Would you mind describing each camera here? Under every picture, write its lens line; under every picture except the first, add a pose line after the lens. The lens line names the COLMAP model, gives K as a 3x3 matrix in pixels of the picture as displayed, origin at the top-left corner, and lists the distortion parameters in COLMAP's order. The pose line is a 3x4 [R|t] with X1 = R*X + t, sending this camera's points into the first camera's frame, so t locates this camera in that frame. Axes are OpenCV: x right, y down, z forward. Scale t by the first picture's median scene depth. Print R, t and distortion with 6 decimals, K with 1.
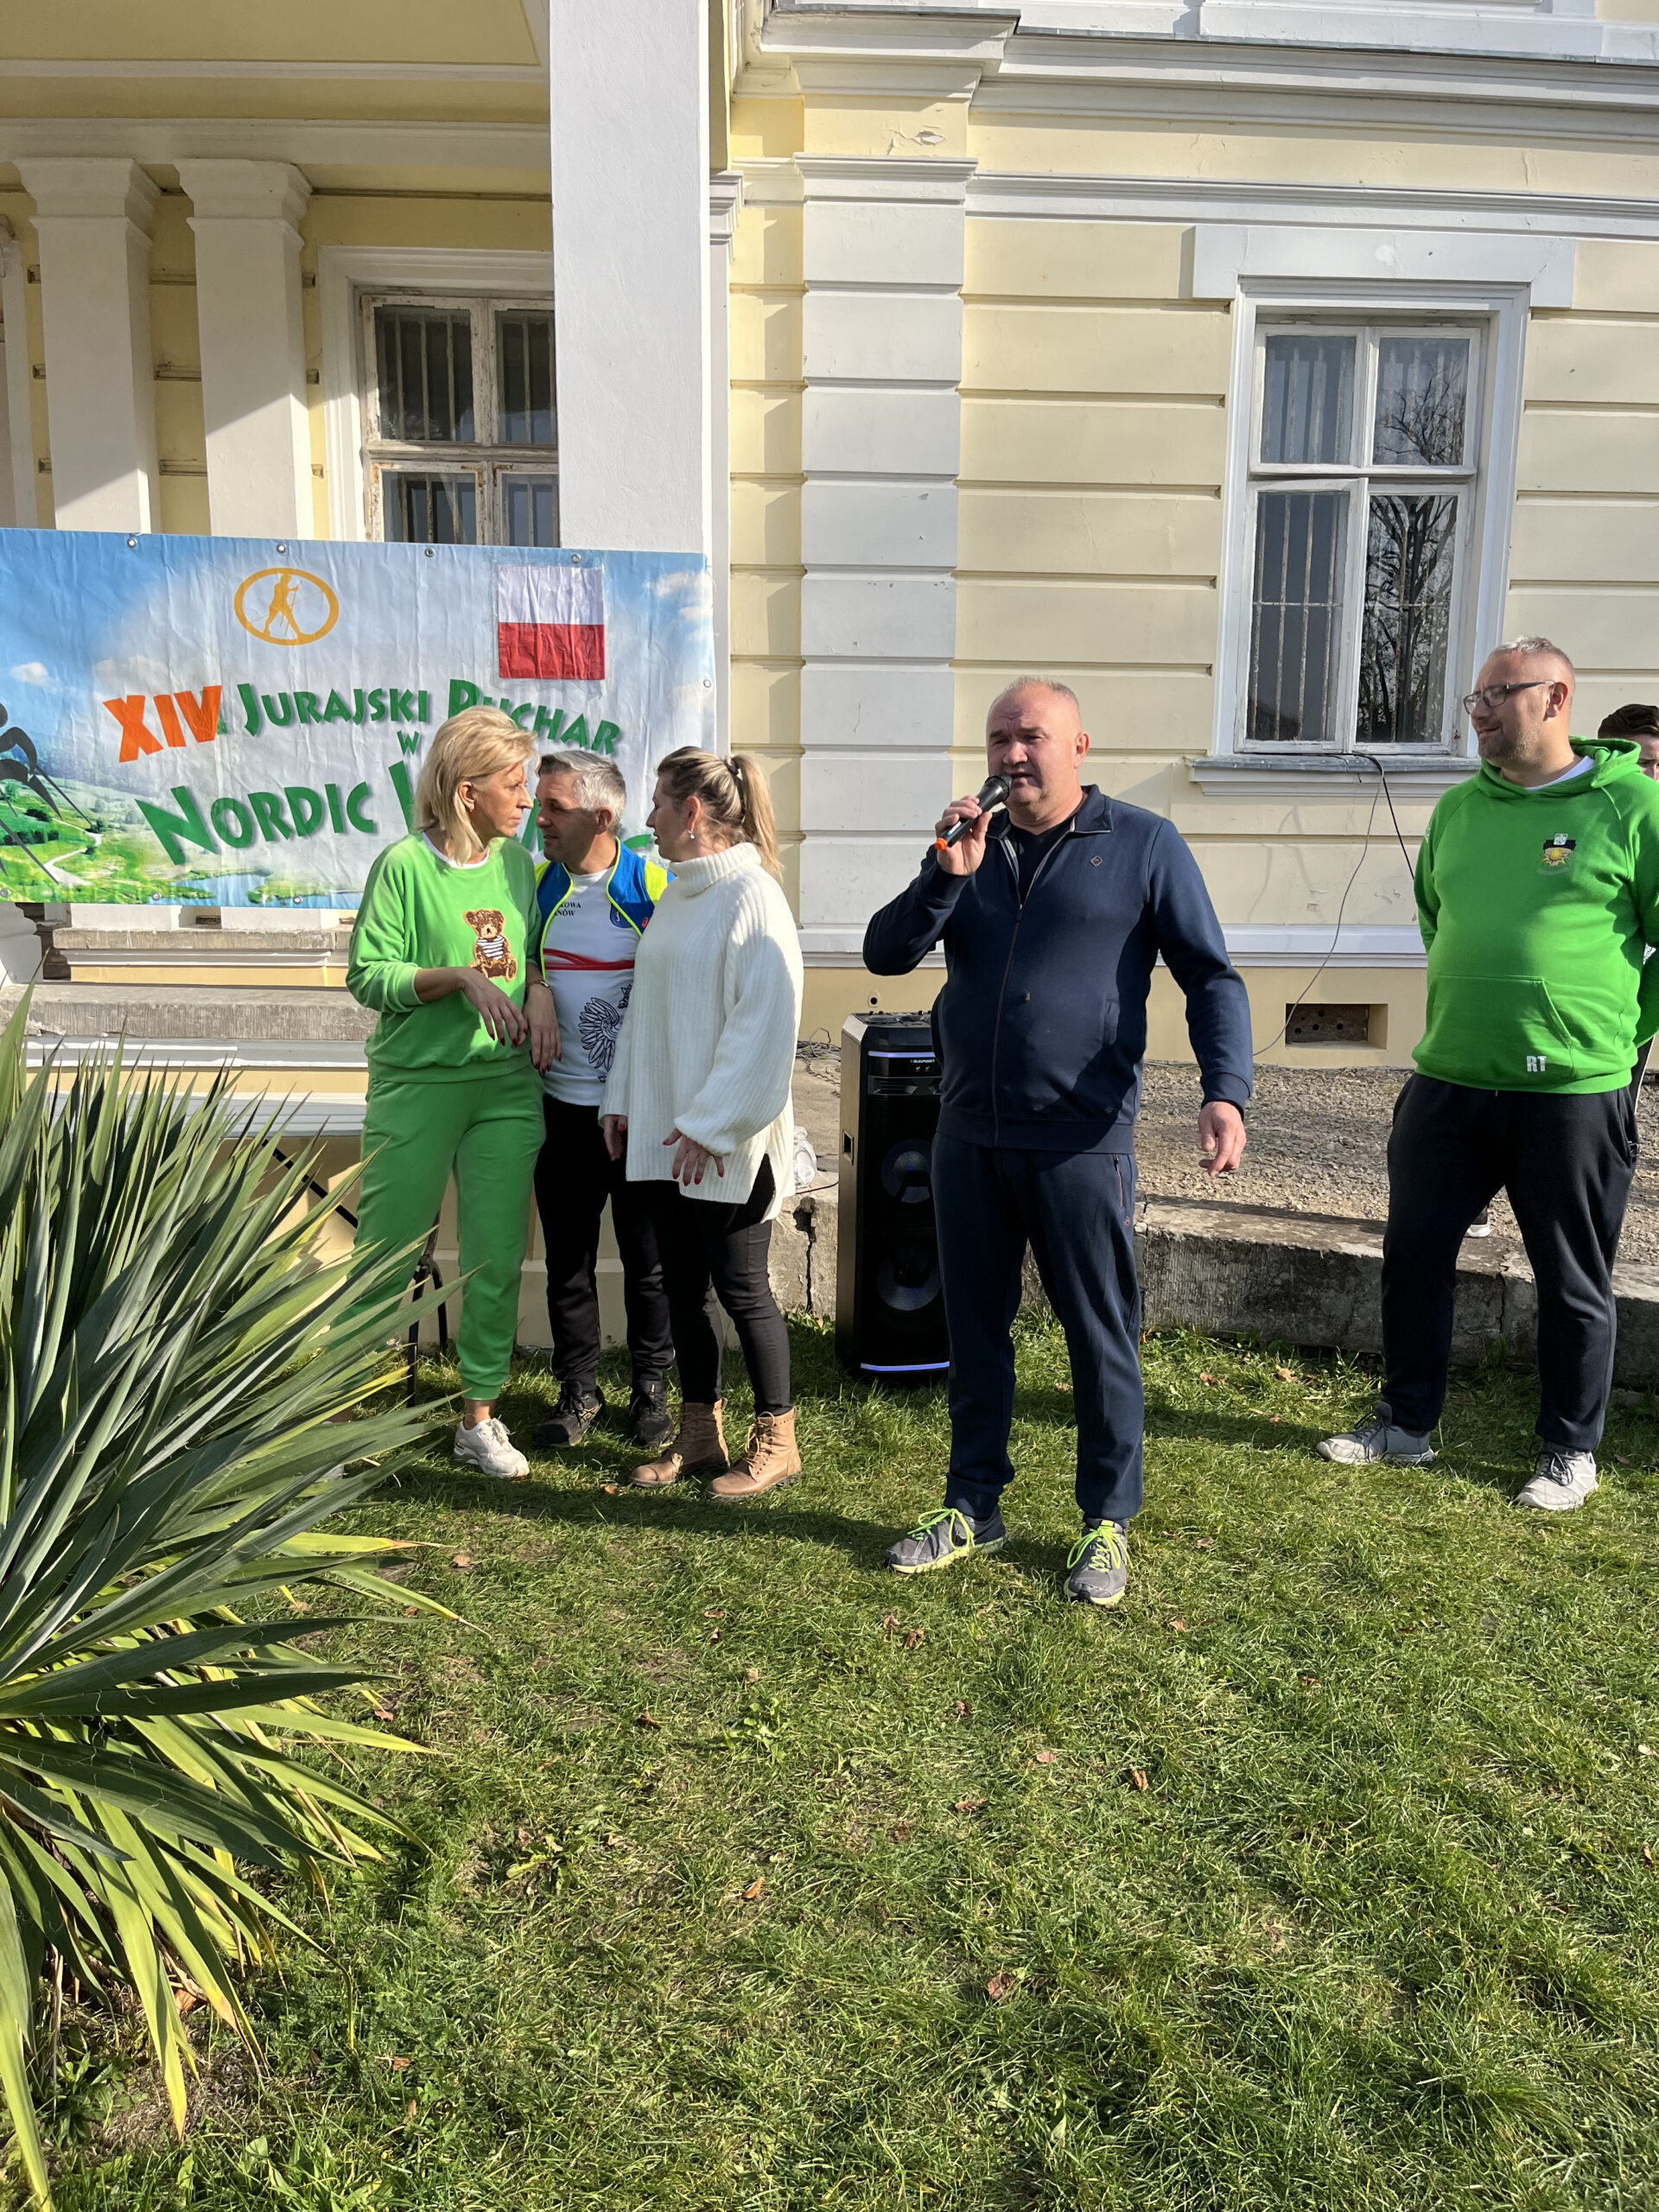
lens RADIAL K [[1691.0, 0, 833.9], [0, 1691.0, 1087.8], [0, 0, 1]] dist [0.055313, -0.058161]
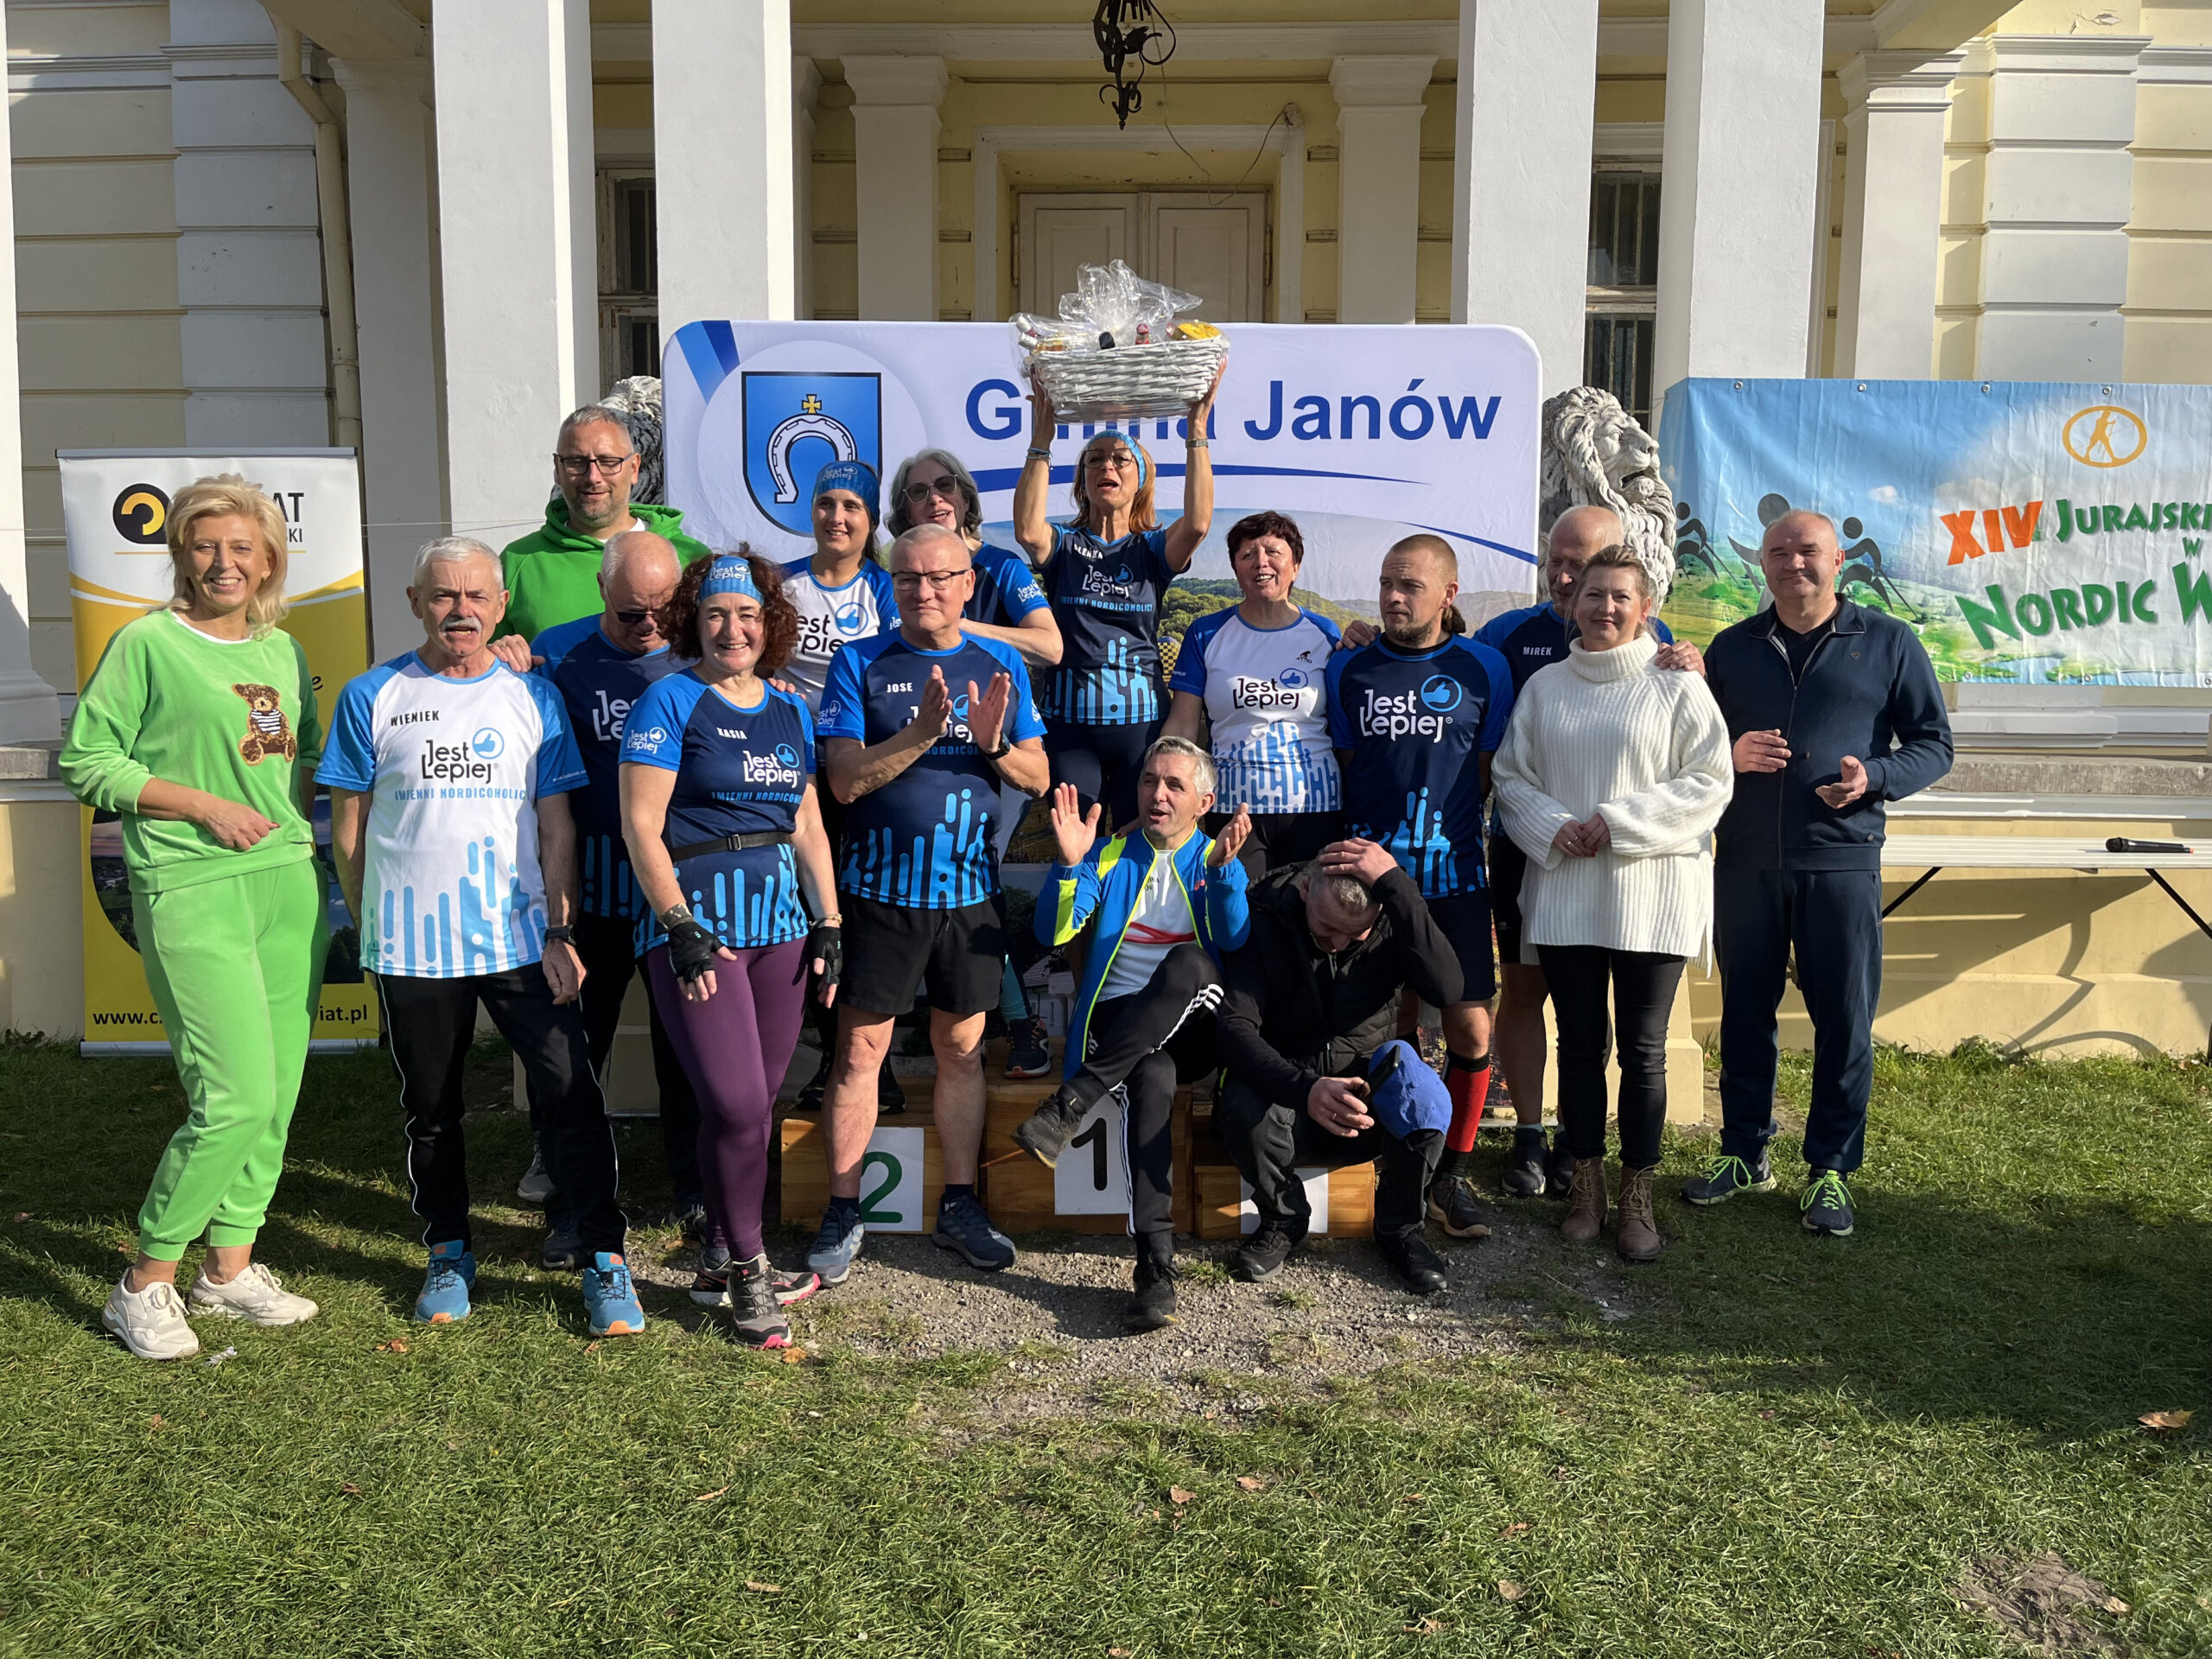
lens RADIAL K [[1646.3, 0, 1118.1], [0, 1646.3, 796.7], [0, 0, 1]] dist [0.060698, -0.100442]
pose [[0.996453, 0.003902, -0.084066, -0.894674], [-0.008131, 0.998715, -0.050023, 0.035789], [0.083763, 0.050529, 0.995204, -0.208502]]
